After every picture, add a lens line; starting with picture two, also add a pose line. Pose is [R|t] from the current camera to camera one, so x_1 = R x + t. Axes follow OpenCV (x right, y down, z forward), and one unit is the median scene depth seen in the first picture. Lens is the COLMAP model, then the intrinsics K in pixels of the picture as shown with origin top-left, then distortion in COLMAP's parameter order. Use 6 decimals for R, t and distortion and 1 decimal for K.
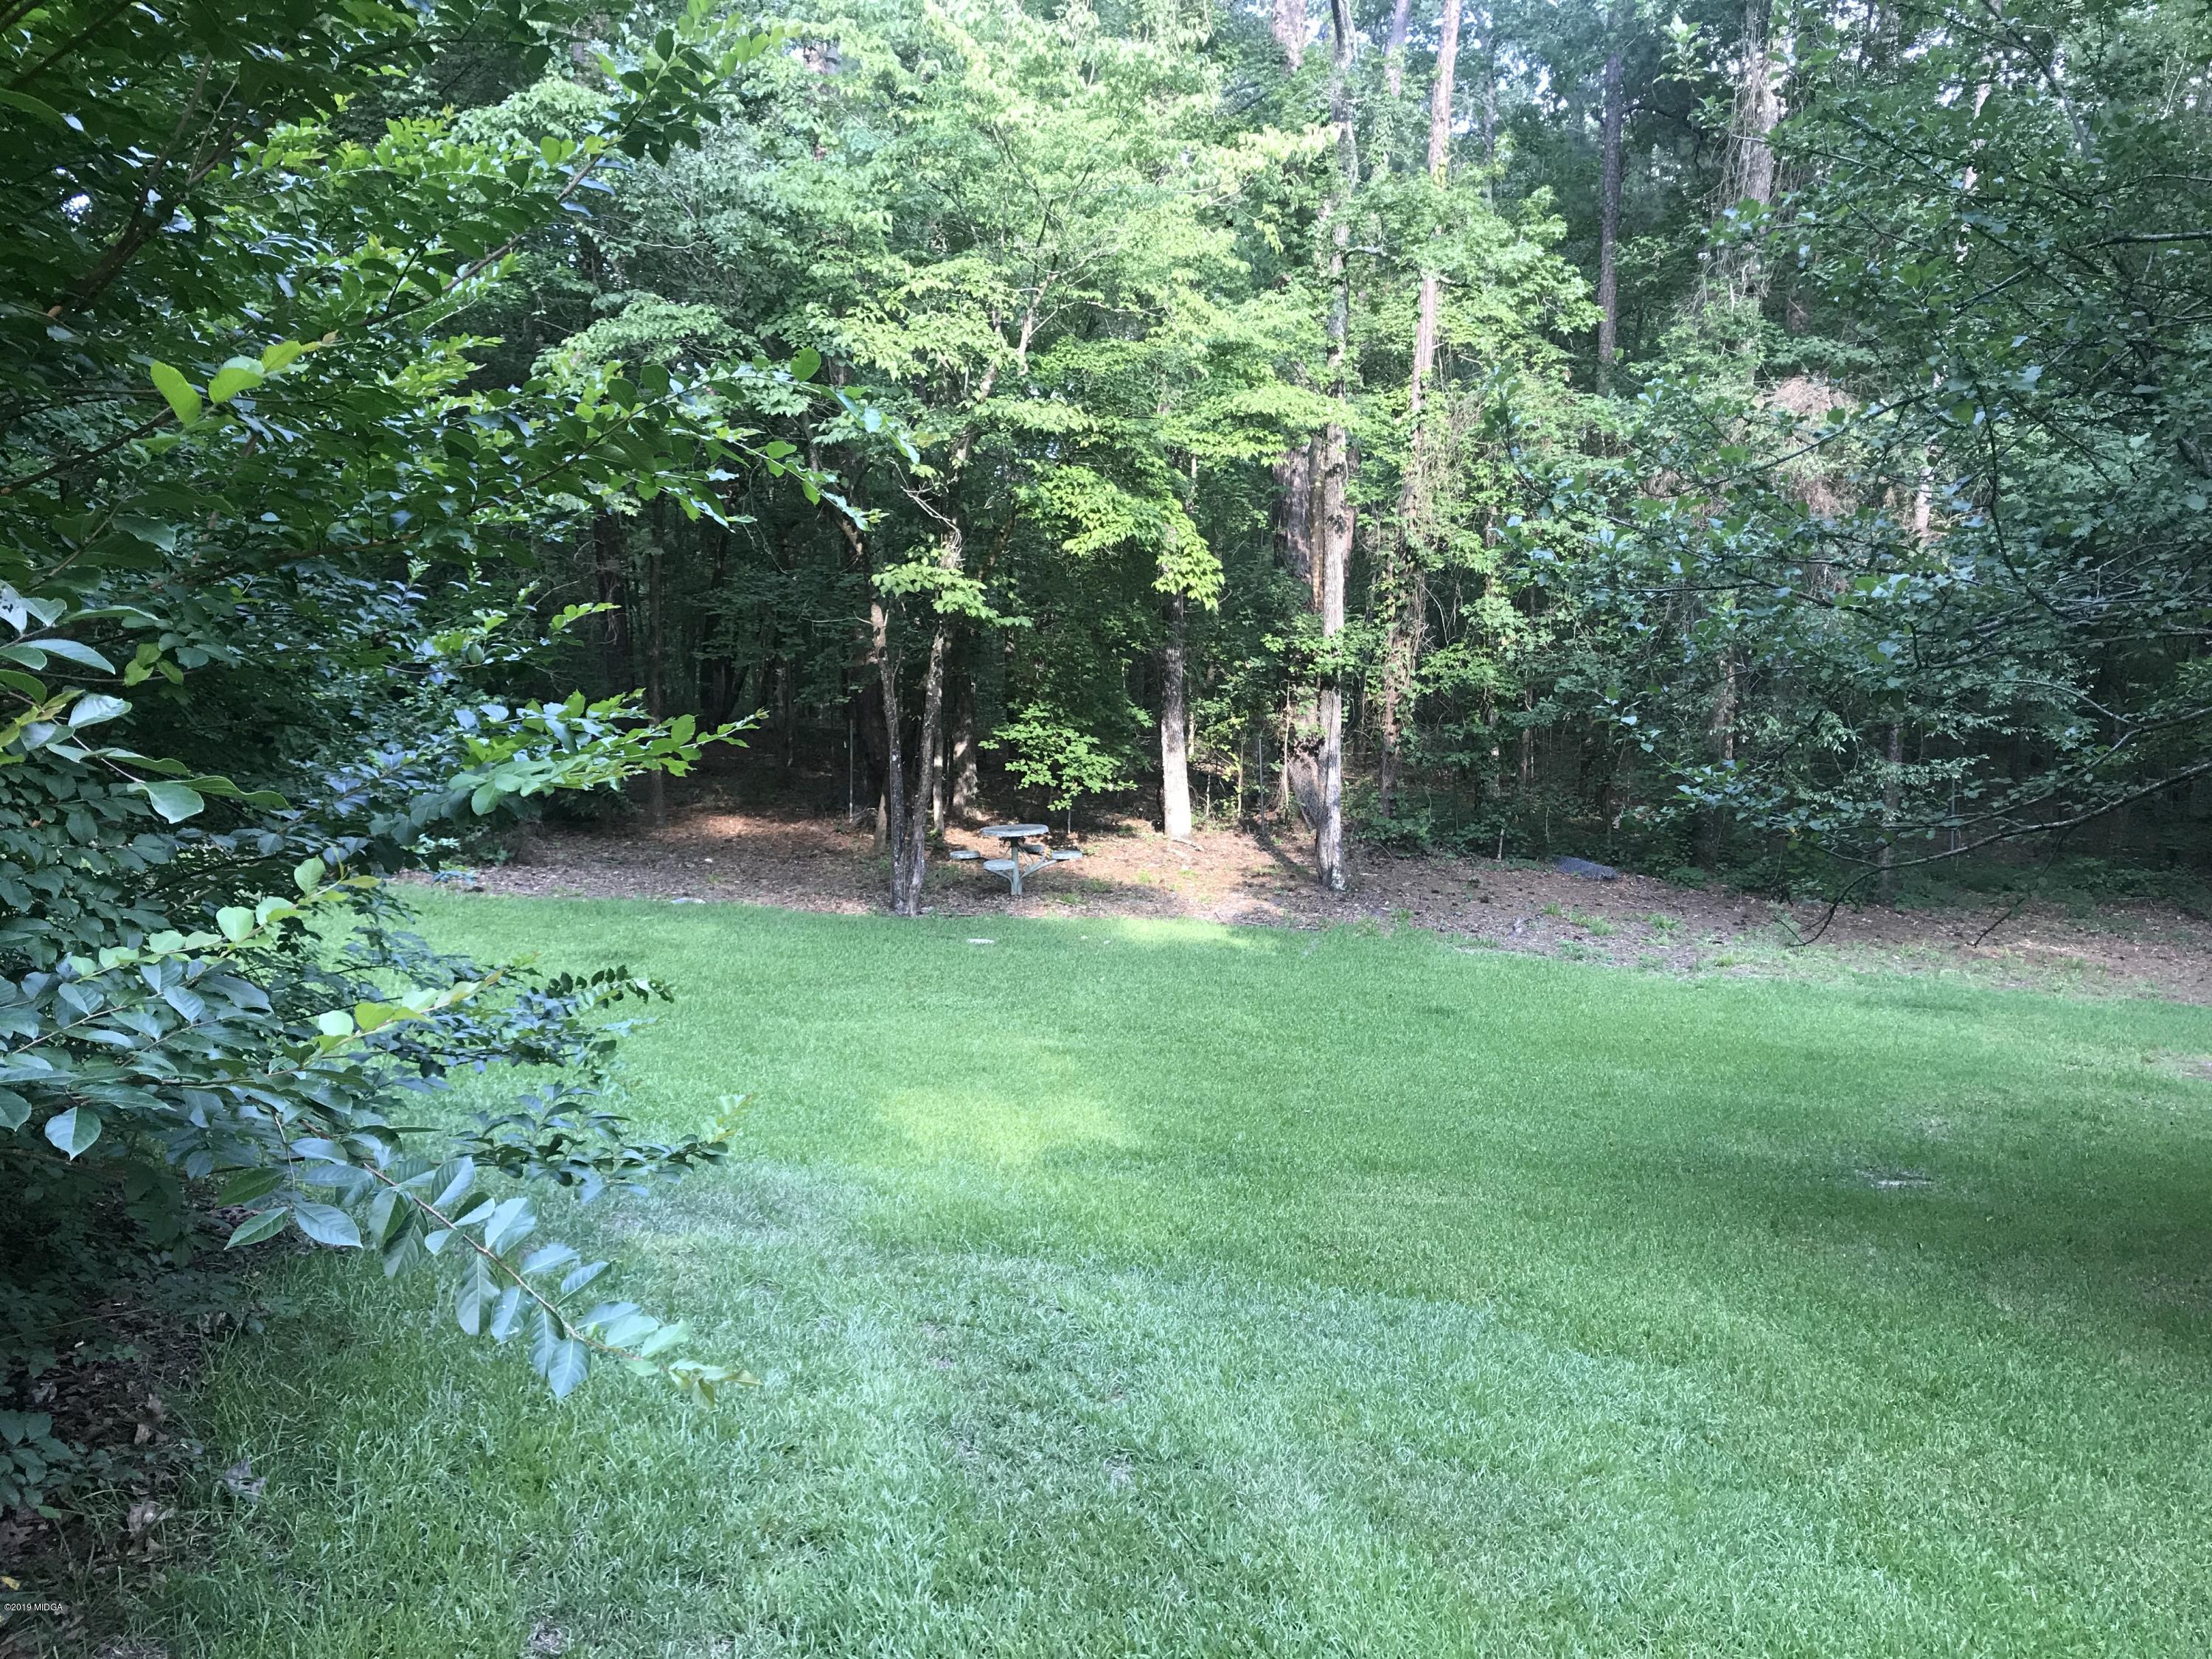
lens RADIAL K [[1813.5, 0, 1086.2], [0, 1813.5, 816.6], [0, 0, 1]] dist [0.038286, -0.050249]
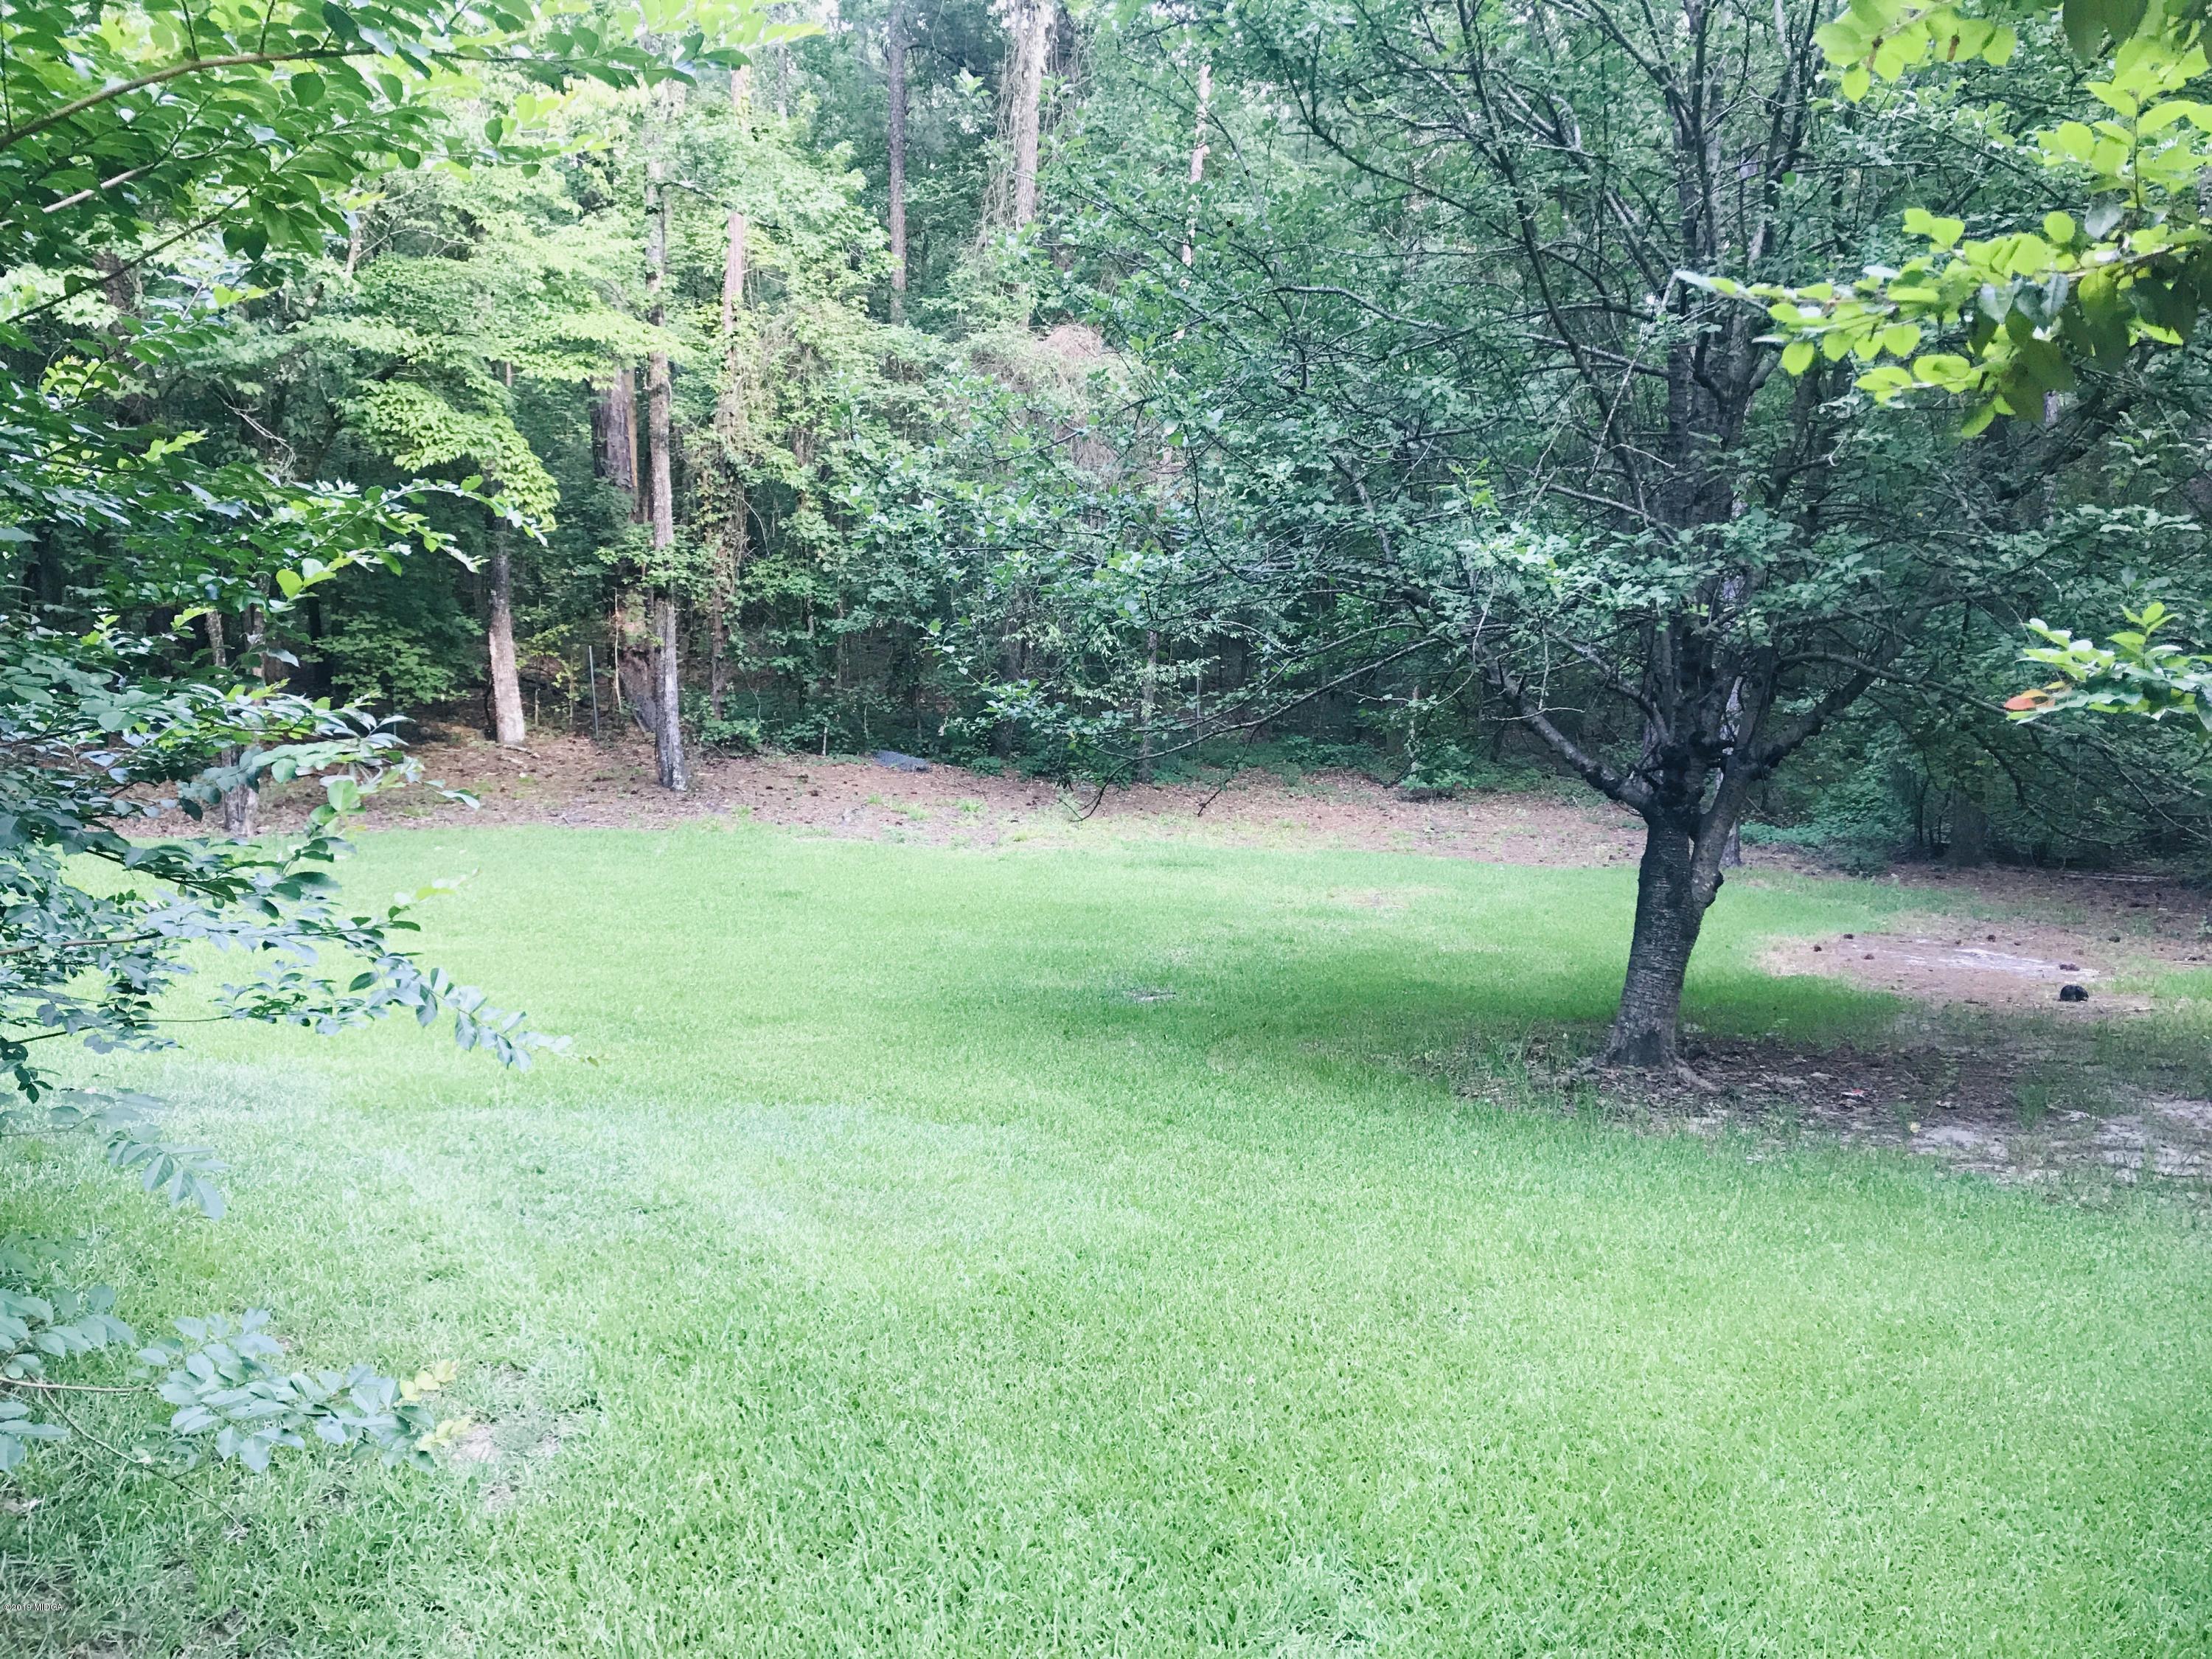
lens RADIAL K [[1813.5, 0, 1106.3], [0, 1813.5, 822.1], [0, 0, 1]] dist [0.038286, -0.050249]
pose [[0.925119, -0.049221, 0.376474, -0.035677], [0.025534, 0.997382, 0.067654, -0.007213], [-0.378818, -0.052975, 0.923954, -0.093555]]
